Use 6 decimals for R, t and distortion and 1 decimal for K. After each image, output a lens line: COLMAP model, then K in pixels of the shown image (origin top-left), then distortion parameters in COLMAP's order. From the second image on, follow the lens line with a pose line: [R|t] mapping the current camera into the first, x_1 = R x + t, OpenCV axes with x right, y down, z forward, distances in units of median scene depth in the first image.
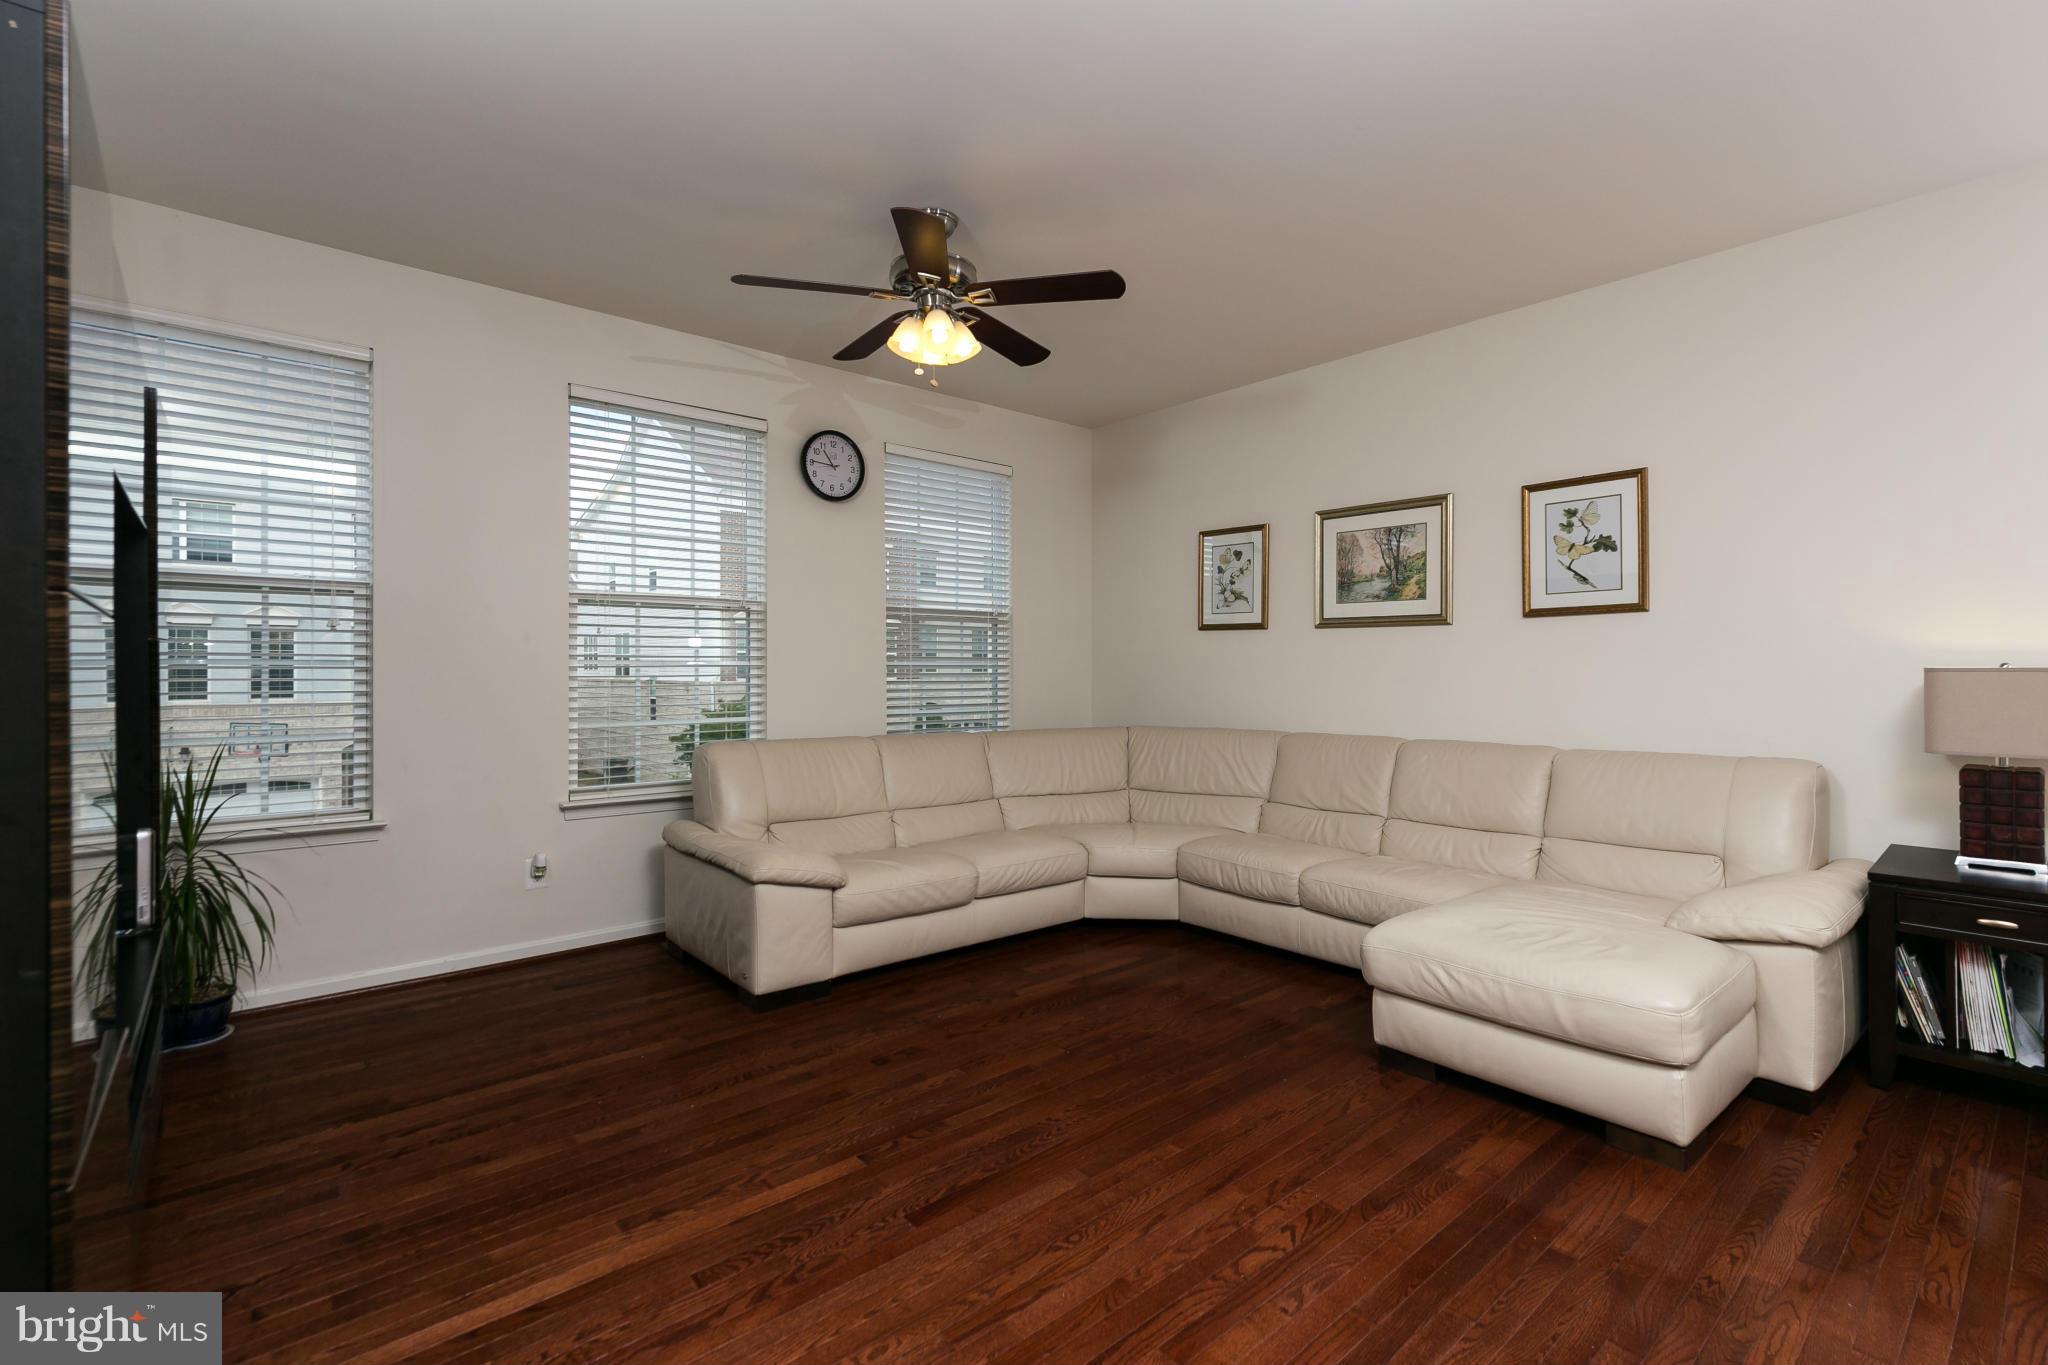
lens RADIAL K [[914.5, 0, 1025.9], [0, 914.5, 671.5], [0, 0, 1]] dist [0.002836, -0.000410]
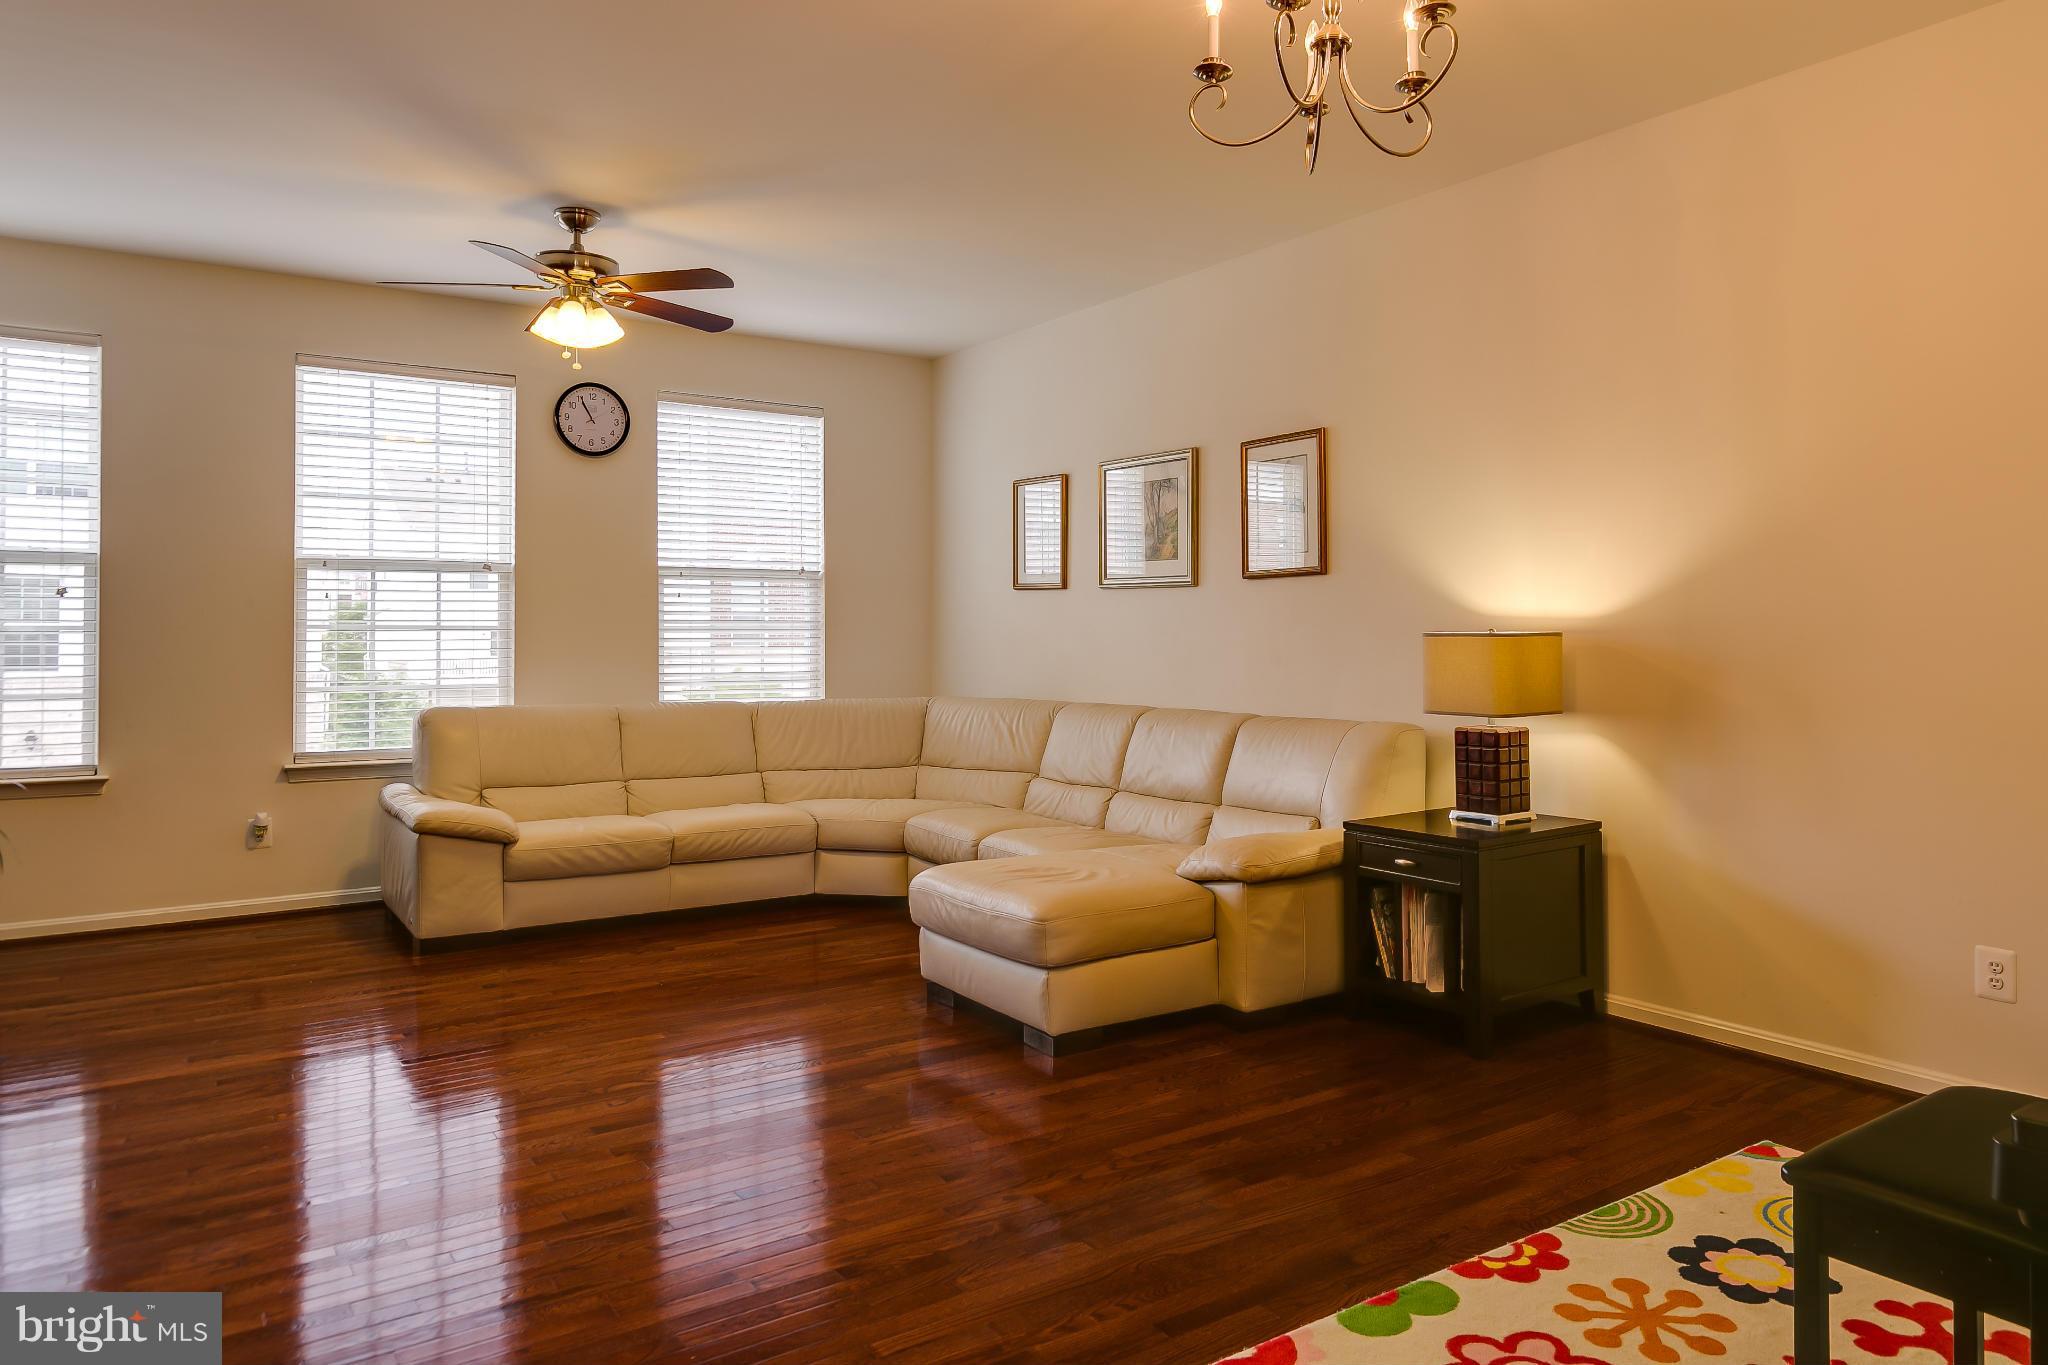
lens RADIAL K [[1279.4, 0, 1034.7], [0, 1279.4, 625.8], [0, 0, 1]] dist [0.002602, -0.004940]
pose [[0.996565, -0.000347, -0.082816, 0.481770], [-0.000343, 0.999965, -0.008323, 0.000186], [0.082816, 0.008323, 0.996530, -0.383006]]
